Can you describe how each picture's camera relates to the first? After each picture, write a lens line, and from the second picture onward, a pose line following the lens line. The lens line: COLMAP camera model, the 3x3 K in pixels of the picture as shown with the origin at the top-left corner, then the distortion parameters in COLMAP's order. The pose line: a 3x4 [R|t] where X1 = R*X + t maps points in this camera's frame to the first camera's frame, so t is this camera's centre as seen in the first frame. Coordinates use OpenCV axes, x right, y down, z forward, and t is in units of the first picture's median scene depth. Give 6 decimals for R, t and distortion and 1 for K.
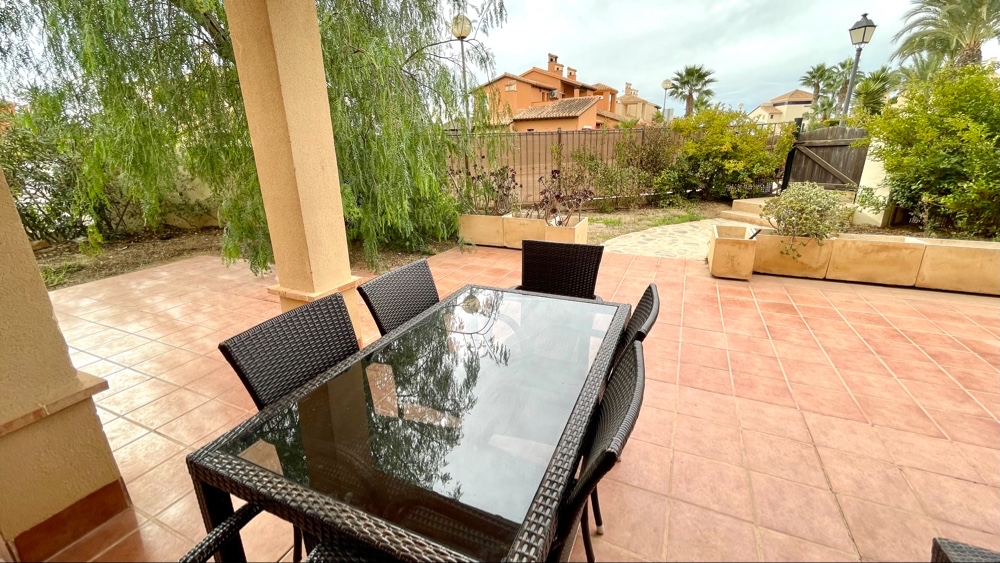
lens RADIAL K [[407.8, 0, 497.3], [0, 407.8, 275.3], [0, 0, 1]] dist [0.000488, 0.000245]
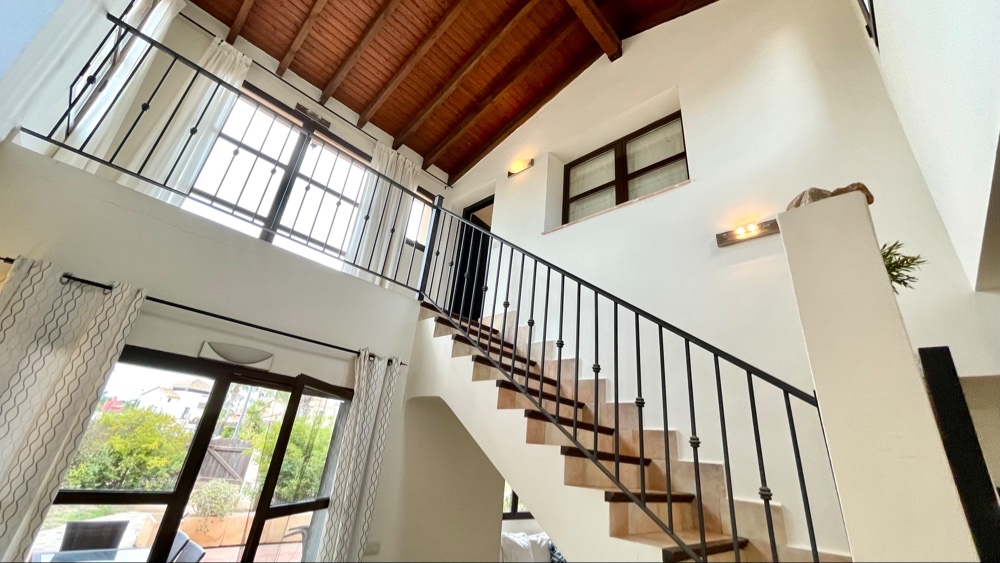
lens RADIAL K [[407.8, 0, 496.9], [0, 407.8, 276.5], [0, 0, 1]] dist [0.000488, 0.000245]
pose [[0.331914, 0.423437, 0.842932, -0.389045], [0.193536, 0.844012, -0.500187, 0.078405], [-0.923243, 0.329157, 0.198189, -0.407707]]
